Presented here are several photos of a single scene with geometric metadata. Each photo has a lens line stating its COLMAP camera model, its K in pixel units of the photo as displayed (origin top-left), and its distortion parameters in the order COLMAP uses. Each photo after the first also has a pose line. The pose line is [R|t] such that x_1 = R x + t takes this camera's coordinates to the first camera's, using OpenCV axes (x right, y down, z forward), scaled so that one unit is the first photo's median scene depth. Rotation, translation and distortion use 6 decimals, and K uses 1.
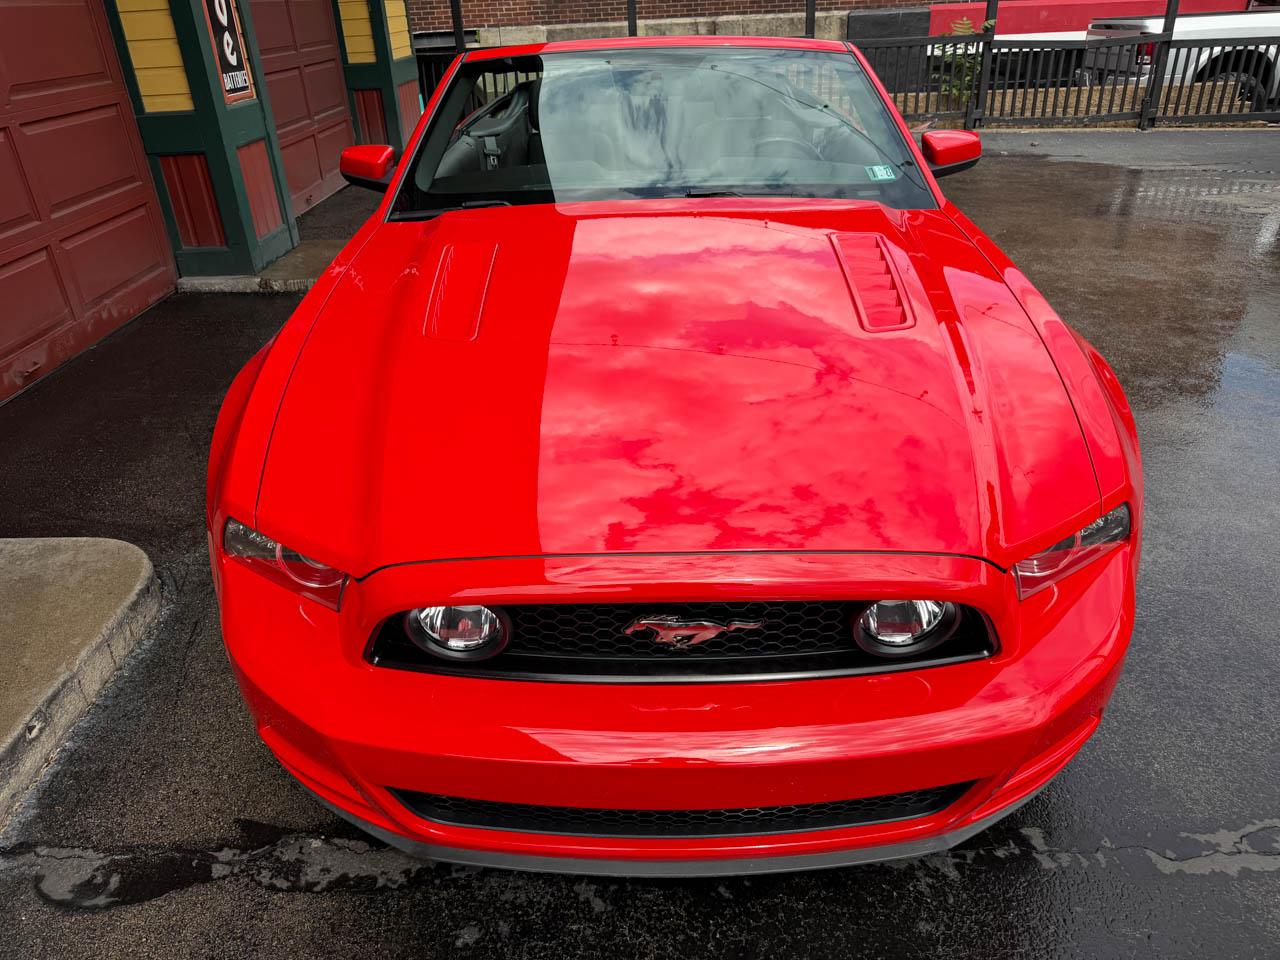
lens RADIAL K [[907.8, 0, 631.8], [0, 907.8, 475.7], [0, 0, 1]] dist [0.031373, -0.046226]
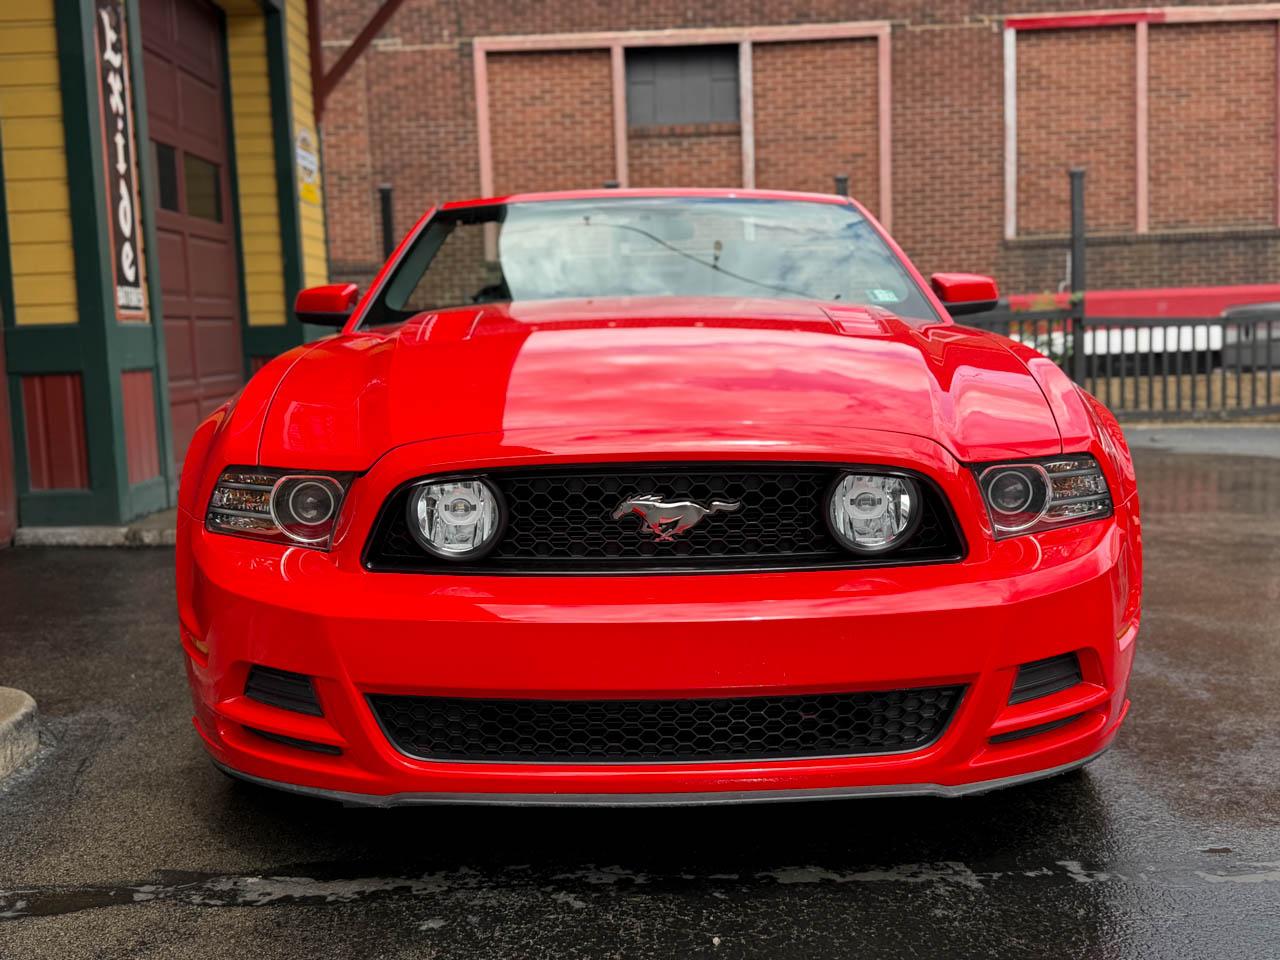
lens RADIAL K [[1432.5, 0, 638.0], [0, 1432.5, 484.3], [0, 0, 1]] dist [0.202320, -0.479405]
pose [[0.999826, 0.007687, 0.016970, -0.002138], [-0.000884, 0.929466, -0.368906, 0.217258], [-0.018609, 0.368827, 0.929312, -0.168250]]
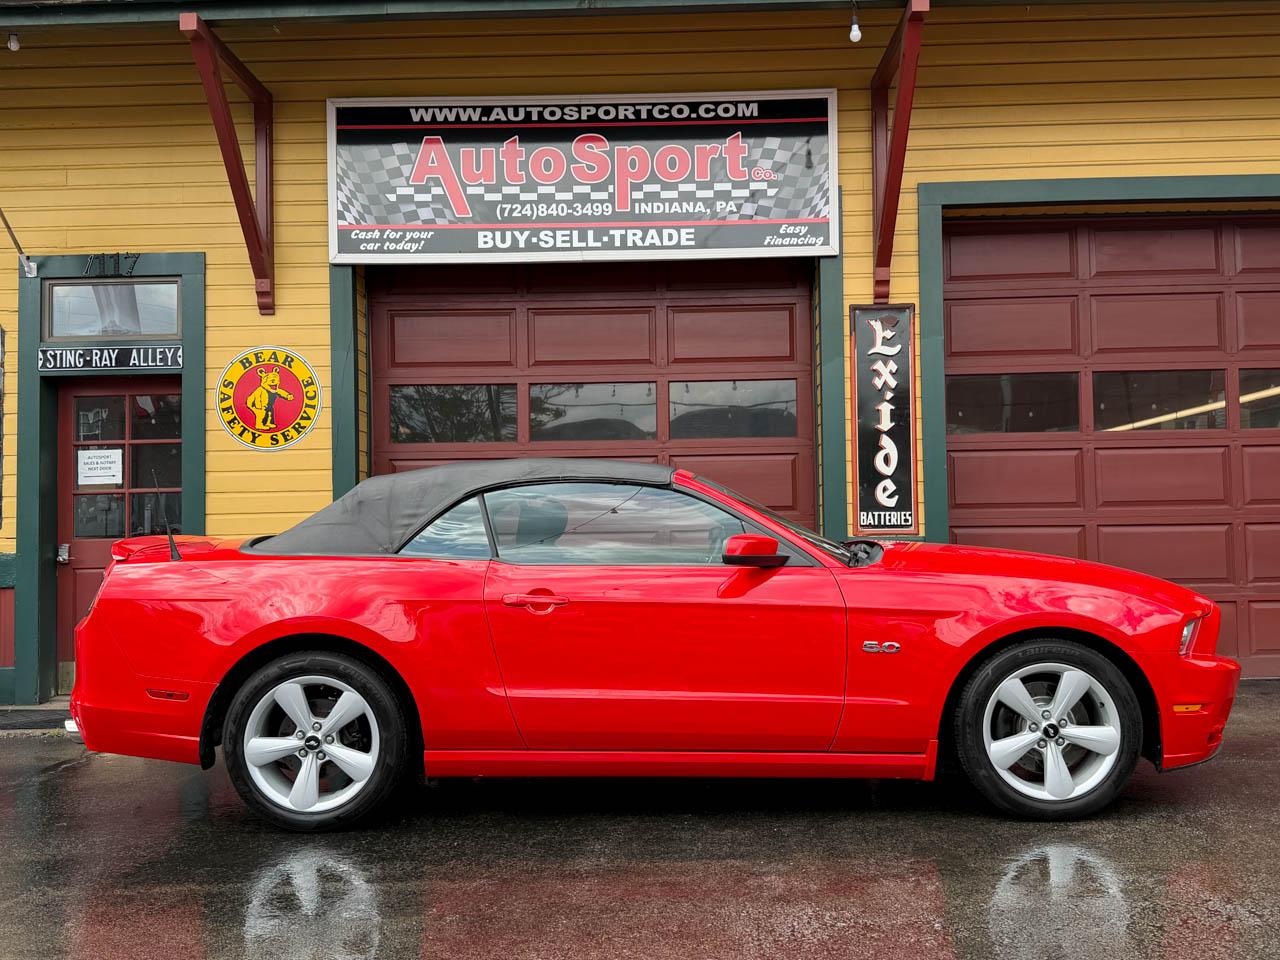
lens RADIAL K [[1186.1, 0, 641.9], [0, 1186.1, 482.2], [0, 0, 1]] dist [0.201443, -0.443345]
pose [[-0.011909, -0.001714, -0.999928, 1.118016], [-0.452032, 0.891993, 0.003855, -0.371992], [0.891922, 0.452046, -0.011398, 0.790100]]
